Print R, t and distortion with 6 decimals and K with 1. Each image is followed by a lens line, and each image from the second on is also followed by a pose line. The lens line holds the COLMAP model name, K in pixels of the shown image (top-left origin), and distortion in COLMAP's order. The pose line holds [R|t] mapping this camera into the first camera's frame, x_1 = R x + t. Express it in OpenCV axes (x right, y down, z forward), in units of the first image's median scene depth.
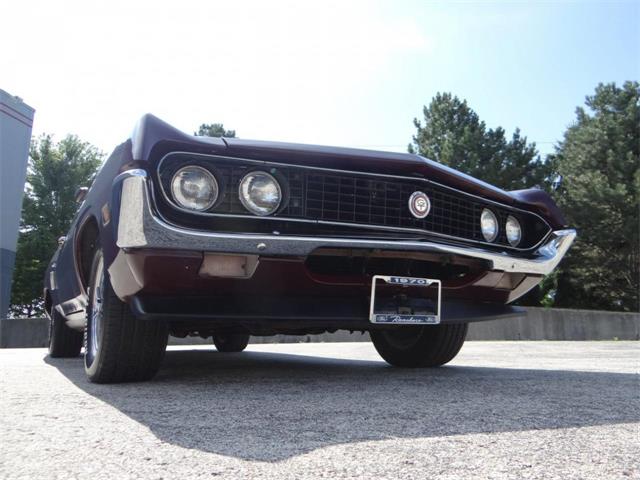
lens RADIAL K [[514.4, 0, 294.5], [0, 514.4, 242.2], [0, 0, 1]] dist [-0.002258, -0.000042]
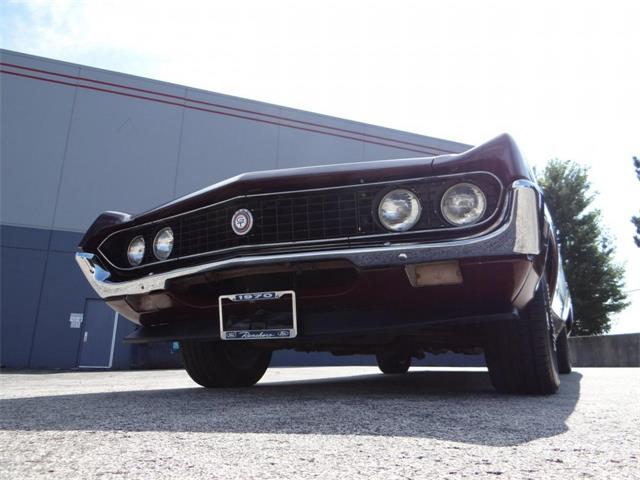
lens RADIAL K [[514.4, 0, 320.9], [0, 514.4, 239.4], [0, 0, 1]] dist [-0.002258, -0.000042]
pose [[0.575676, -0.195019, -0.794081, 1.130486], [0.151703, 0.979755, -0.130640, 0.118105], [0.803482, -0.045258, 0.593606, 0.511003]]
